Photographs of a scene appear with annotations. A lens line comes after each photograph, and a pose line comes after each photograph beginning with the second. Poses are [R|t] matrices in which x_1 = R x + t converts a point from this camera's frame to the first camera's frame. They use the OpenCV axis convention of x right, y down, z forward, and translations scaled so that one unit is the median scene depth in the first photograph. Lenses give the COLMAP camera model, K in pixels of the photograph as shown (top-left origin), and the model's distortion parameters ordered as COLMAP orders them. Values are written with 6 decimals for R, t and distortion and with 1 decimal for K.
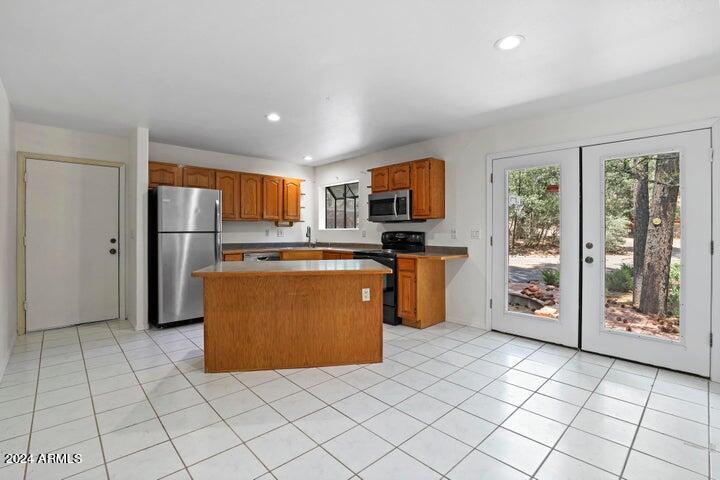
lens RADIAL K [[332.2, 0, 356.8], [0, 332.2, 233.2], [0, 0, 1]] dist [-0.042248, 0.010965]
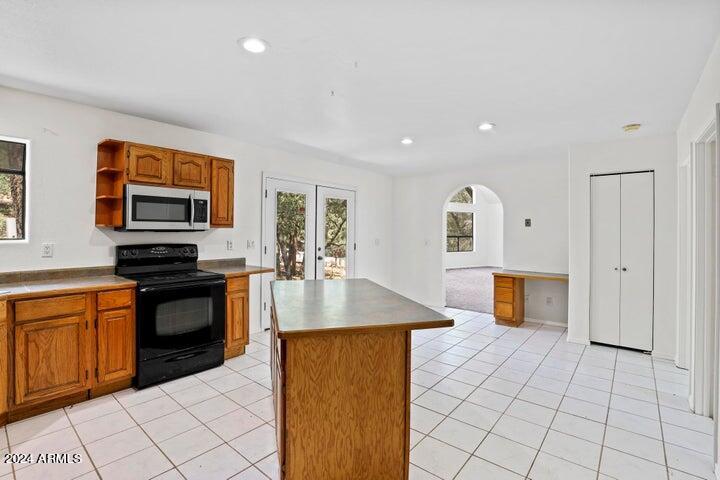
lens RADIAL K [[332.2, 0, 356.8], [0, 332.2, 233.2], [0, 0, 1]] dist [-0.042248, 0.010965]
pose [[-0.129432, -0.008631, 0.991551, -0.587535], [0.000399, 0.999962, 0.008756, -0.033862], [-0.991588, 0.001529, -0.129424, 0.662804]]
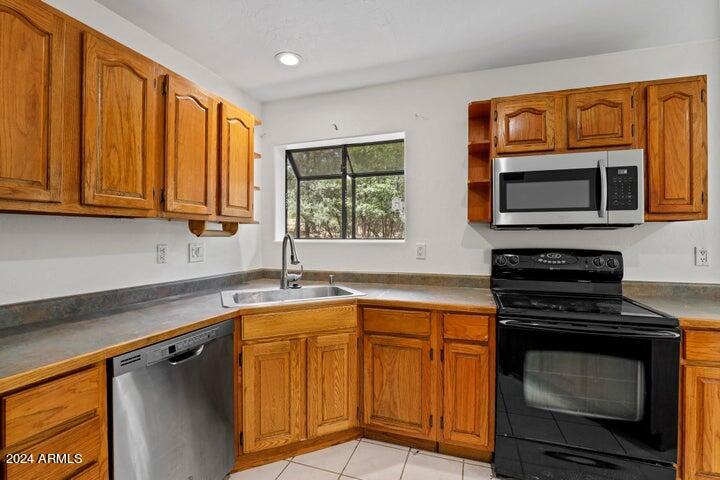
lens RADIAL K [[332.2, 0, 356.8], [0, 332.2, 233.2], [0, 0, 1]] dist [-0.042248, 0.010965]
pose [[0.883558, 0.005476, 0.468289, -0.294777], [0.001703, 0.999887, -0.014906, -0.020275], [-0.468318, 0.013968, 0.883450, 0.718097]]
